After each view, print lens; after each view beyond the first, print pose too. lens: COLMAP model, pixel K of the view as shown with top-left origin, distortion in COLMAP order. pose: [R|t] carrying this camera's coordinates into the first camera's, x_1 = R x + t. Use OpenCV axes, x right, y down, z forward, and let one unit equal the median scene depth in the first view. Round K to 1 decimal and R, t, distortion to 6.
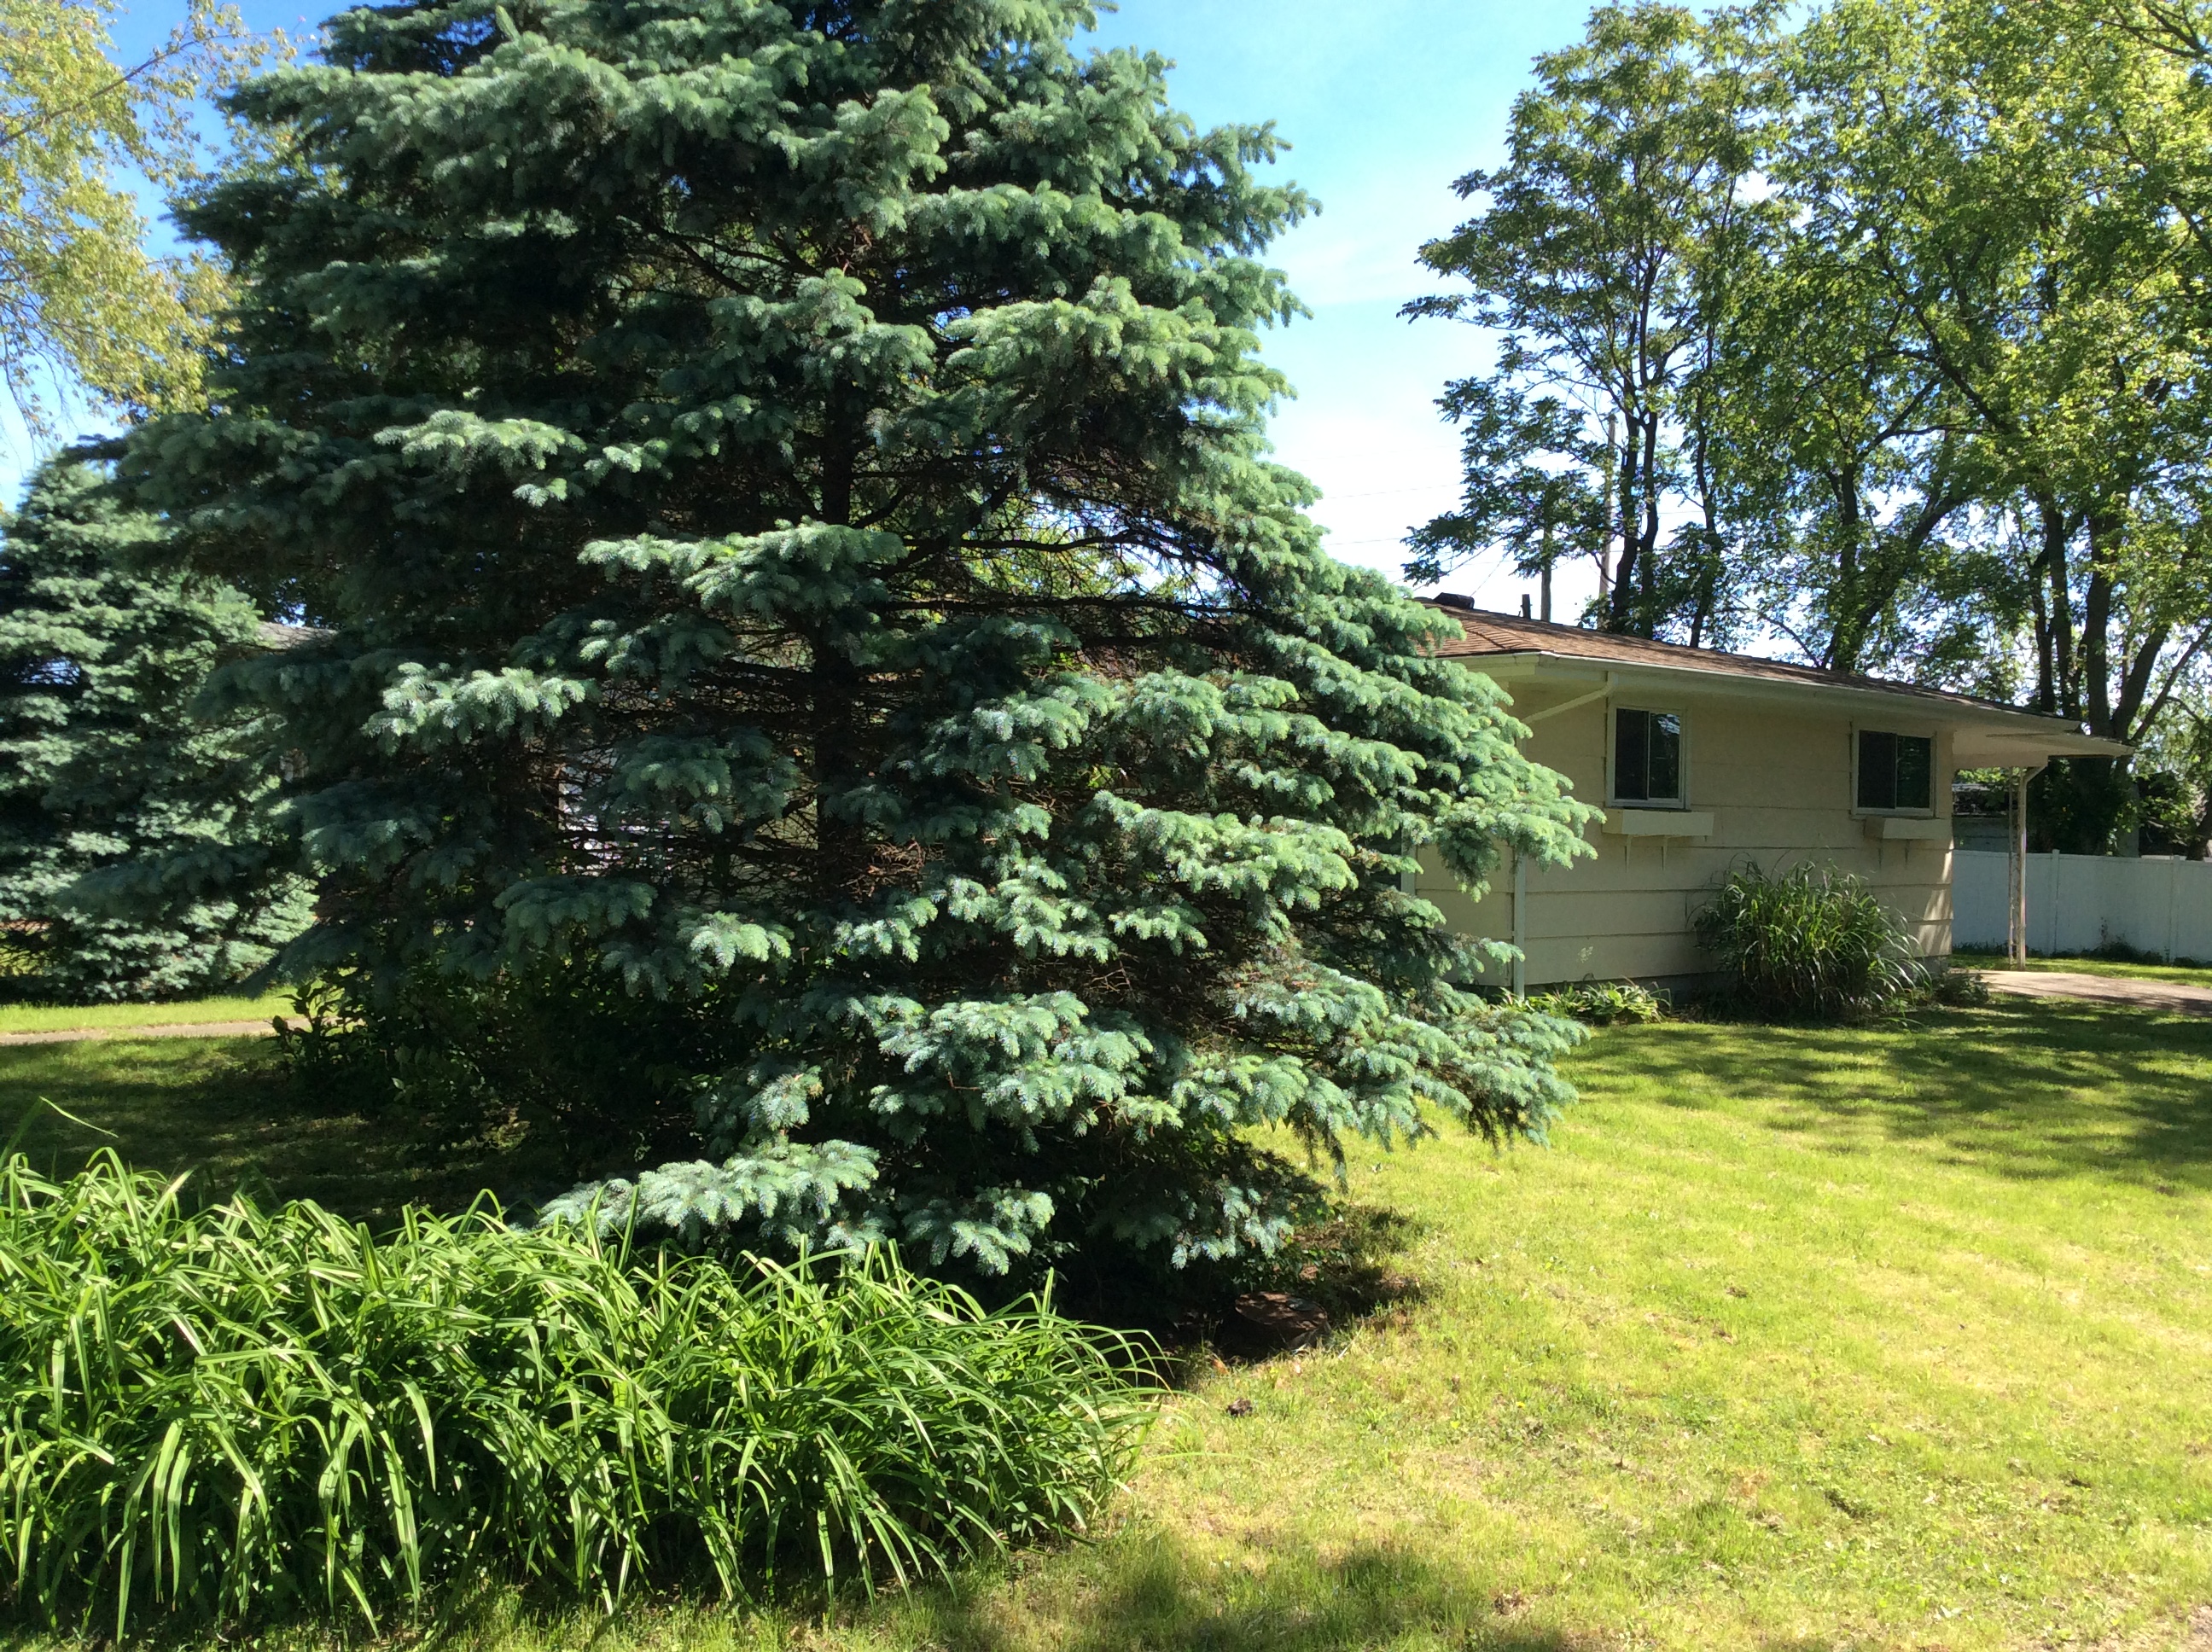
lens RADIAL K [[1984.2, 0, 1101.3], [0, 1984.2, 841.2], [0, 0, 1]] dist [0.155665, -0.339356]
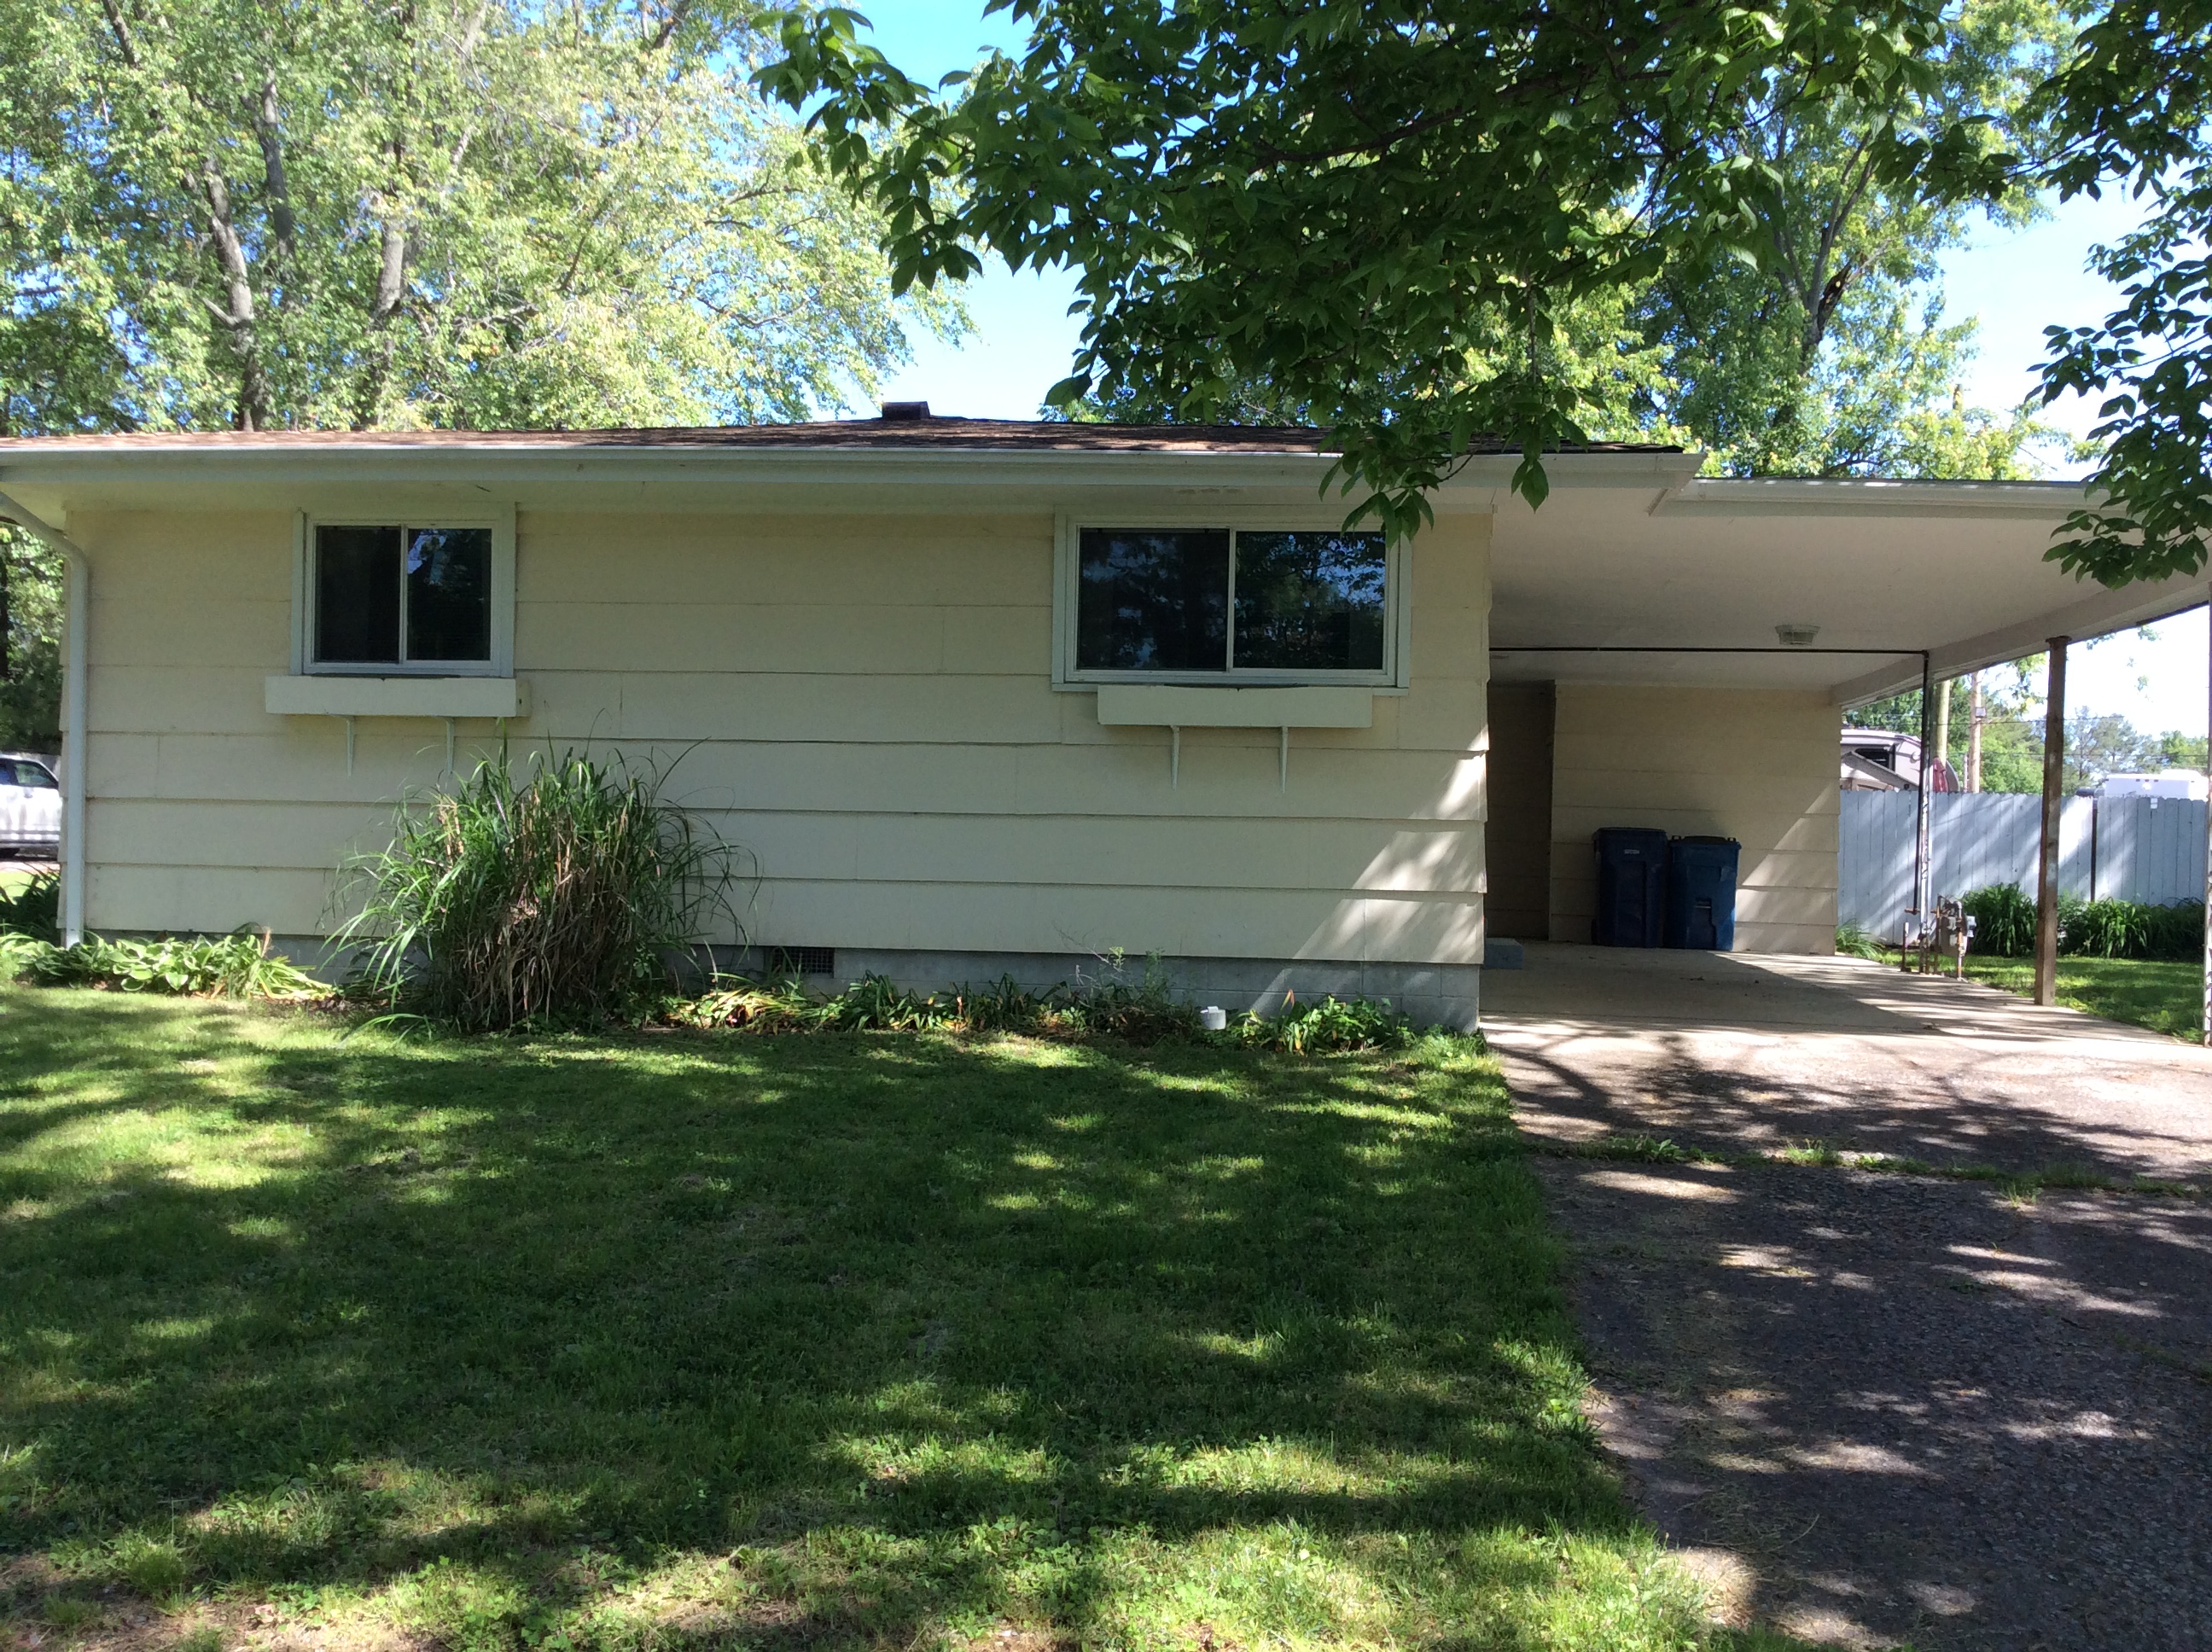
lens RADIAL K [[1981.7, 0, 1106.0], [0, 1981.7, 826.0], [0, 0, 1]] dist [0.088290, -0.159700]
pose [[0.627683, -0.003532, -0.778461, 0.429262], [-0.013342, 0.999794, -0.015295, 0.018179], [0.778354, 0.019986, 0.627507, 0.362380]]
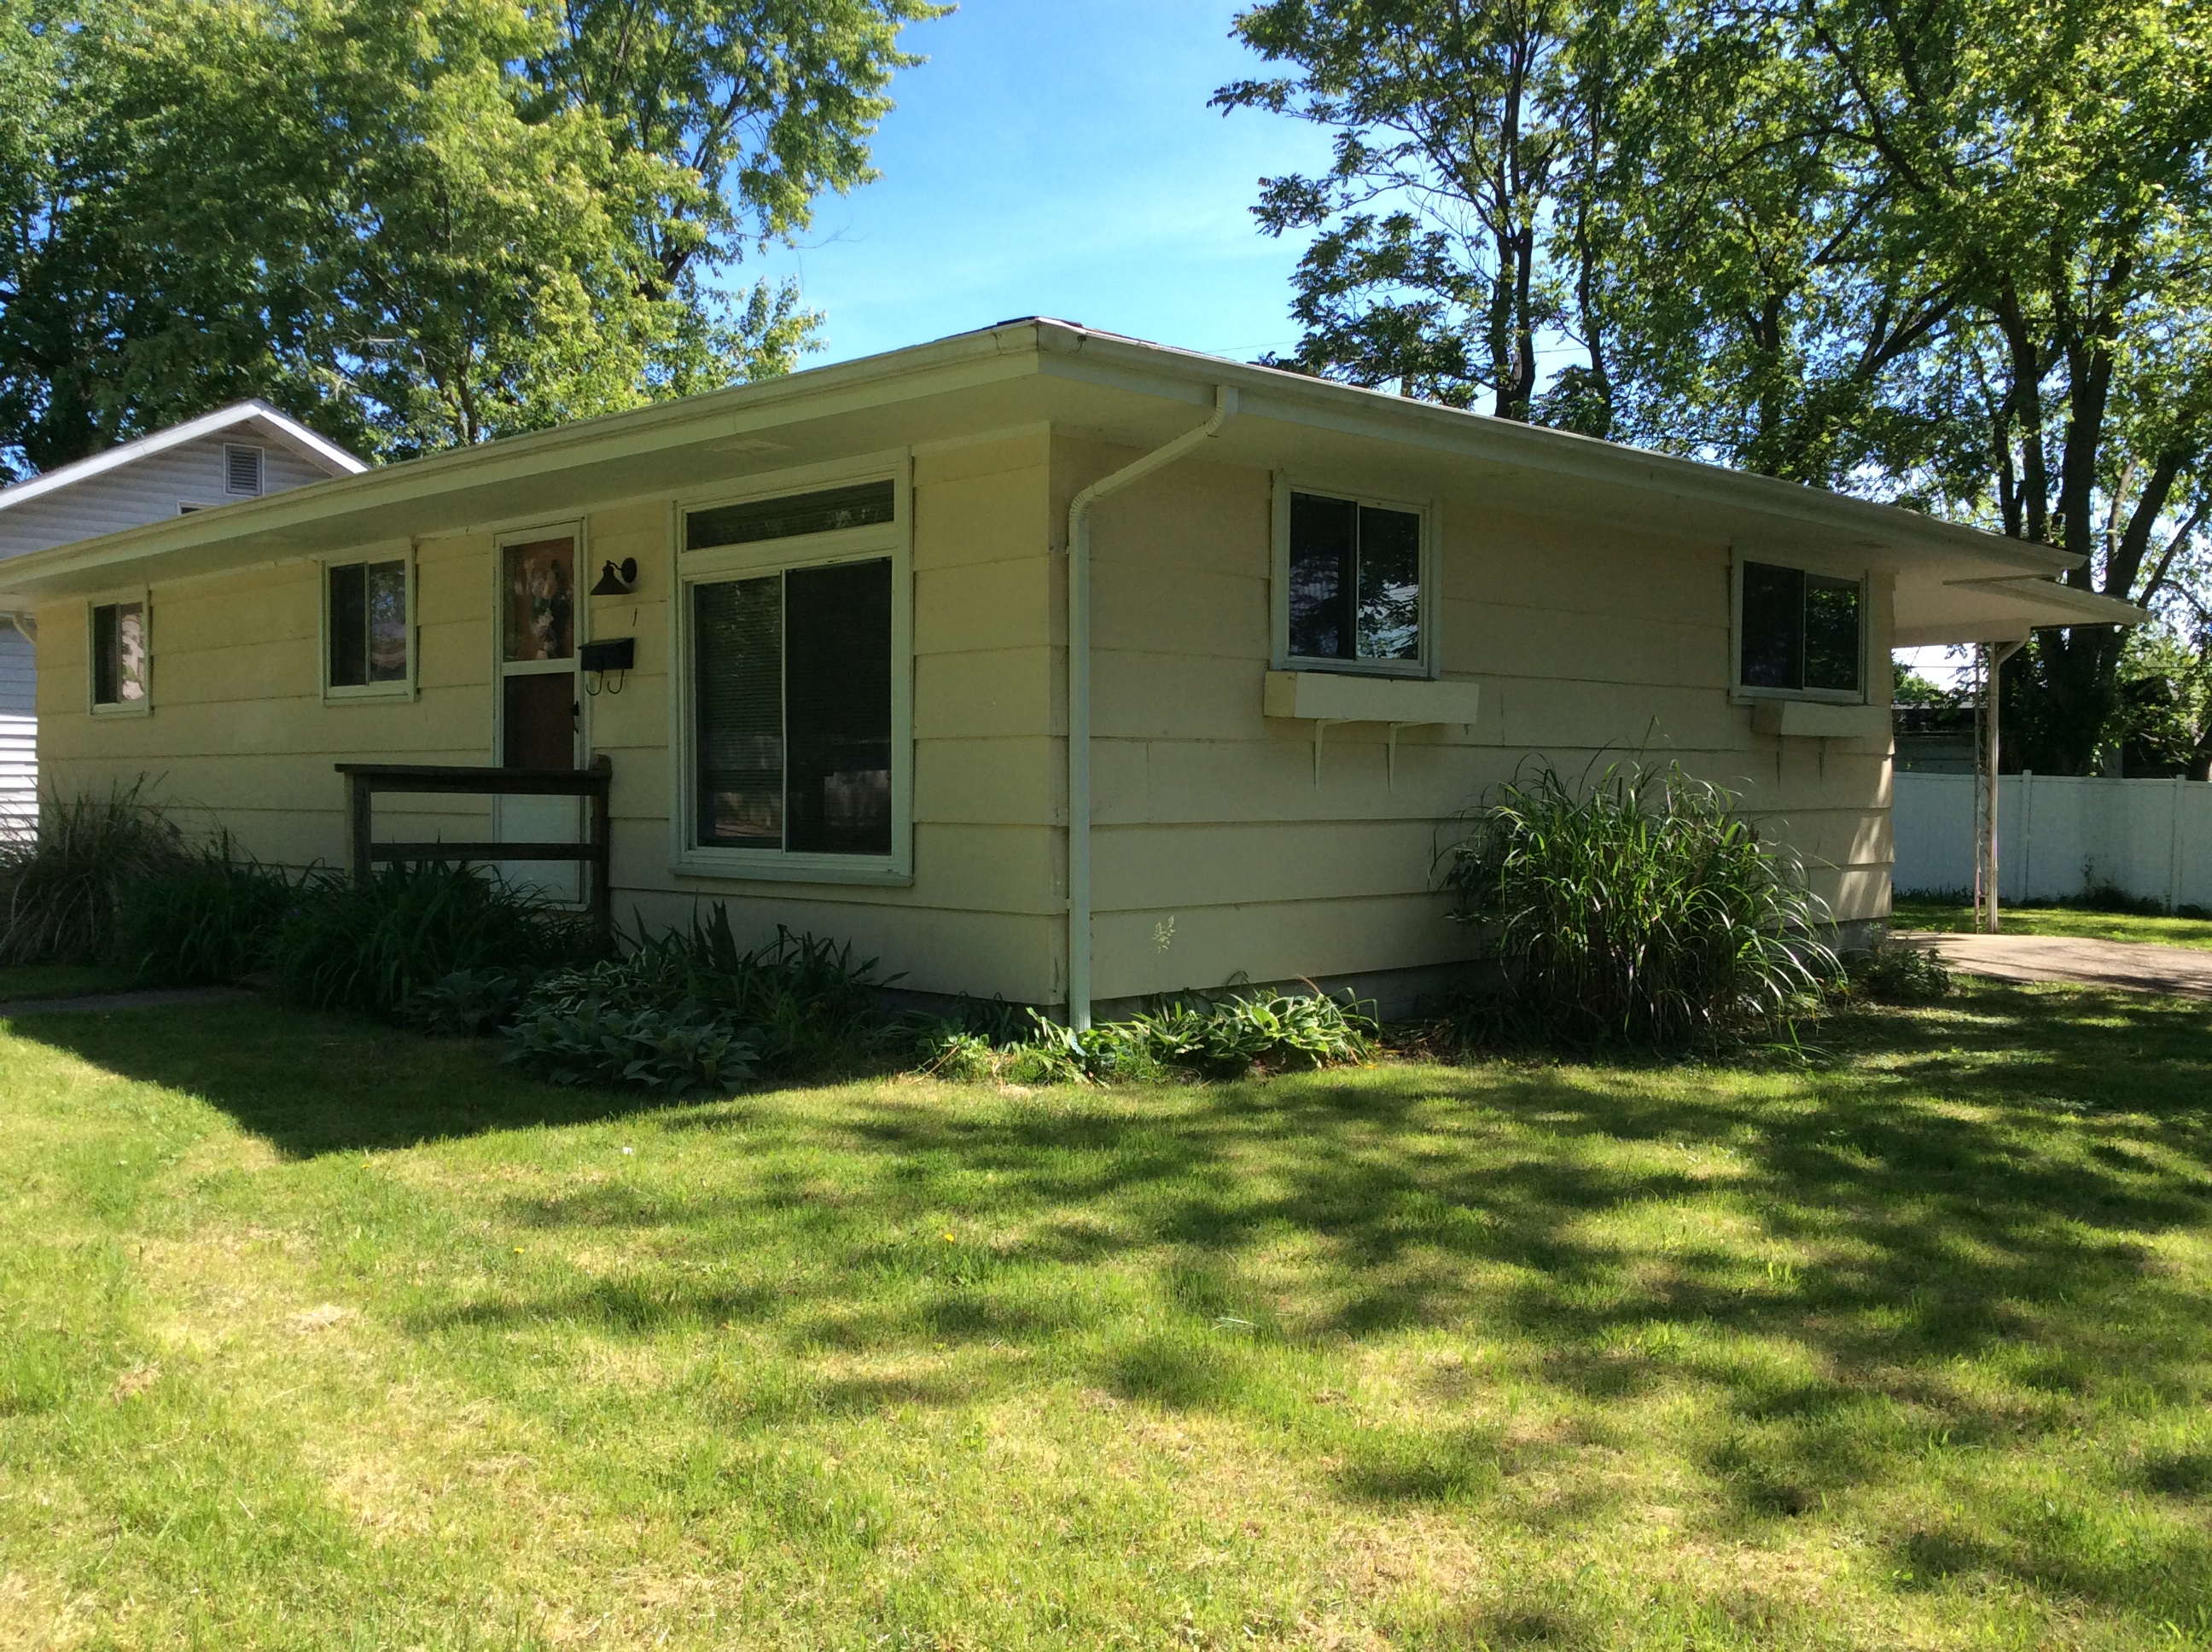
lens RADIAL K [[1981.7, 0, 1106.0], [0, 1981.7, 826.0], [0, 0, 1]] dist [0.088290, -0.159700]
pose [[0.999733, -0.010655, 0.020513, 0.089443], [0.010252, 0.999755, 0.019642, 0.006803], [-0.020718, -0.019426, 0.999597, 0.207973]]
